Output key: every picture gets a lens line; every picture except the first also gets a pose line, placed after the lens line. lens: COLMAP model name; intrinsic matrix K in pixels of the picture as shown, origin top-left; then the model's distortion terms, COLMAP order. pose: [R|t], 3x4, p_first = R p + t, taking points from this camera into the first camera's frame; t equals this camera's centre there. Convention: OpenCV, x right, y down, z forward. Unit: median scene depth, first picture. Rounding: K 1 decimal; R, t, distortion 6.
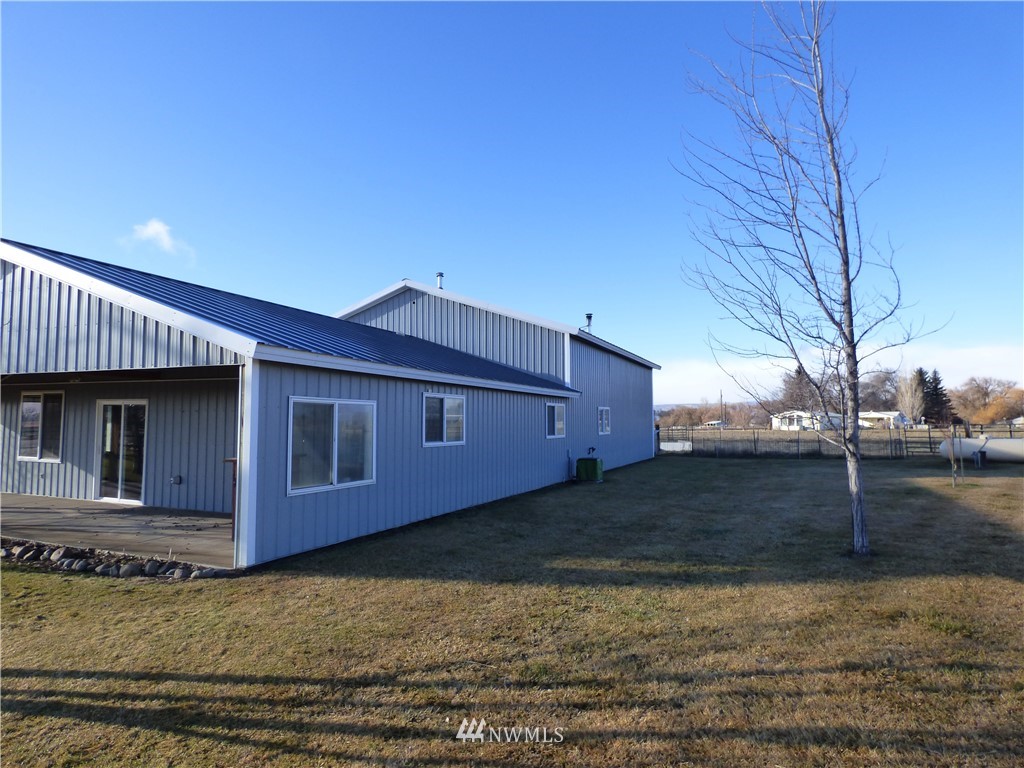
lens RADIAL K [[625.5, 0, 510.8], [0, 625.5, 377.7], [0, 0, 1]] dist [-0.009889, -0.001617]
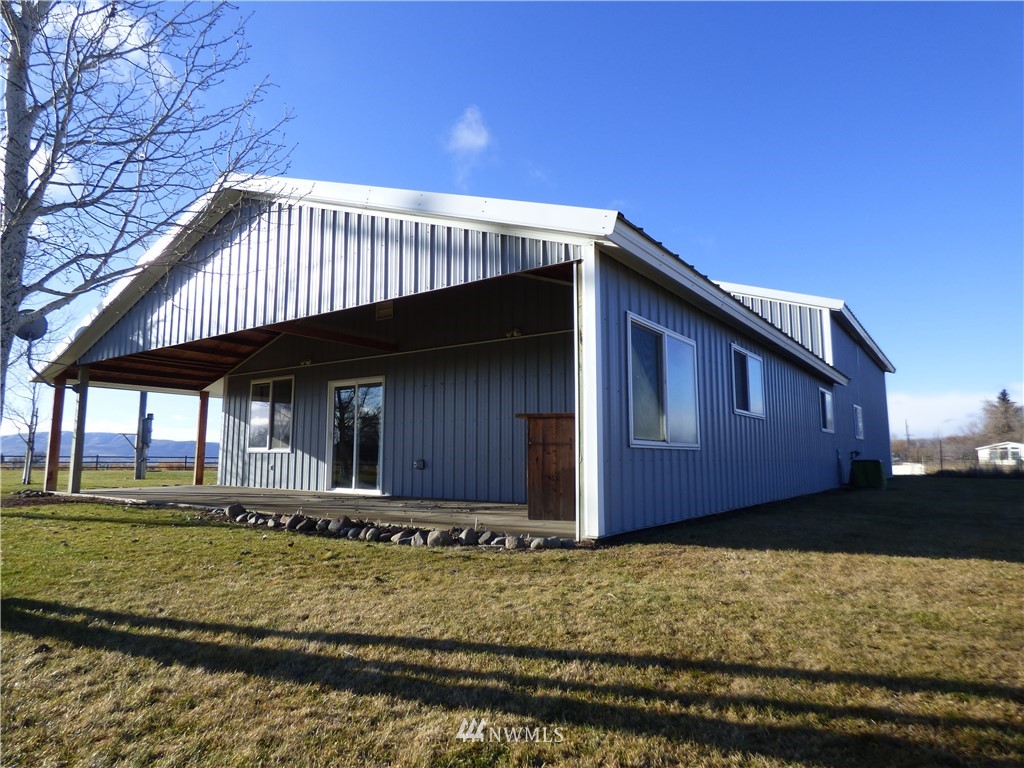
lens RADIAL K [[647.6, 0, 512.9], [0, 647.6, 384.9], [0, 0, 1]] dist [-0.018451, -0.000008]
pose [[0.972996, -0.026319, -0.229316, -0.191058], [0.017511, 0.999032, -0.040363, 0.087962], [0.230156, 0.035257, 0.972515, 0.144960]]
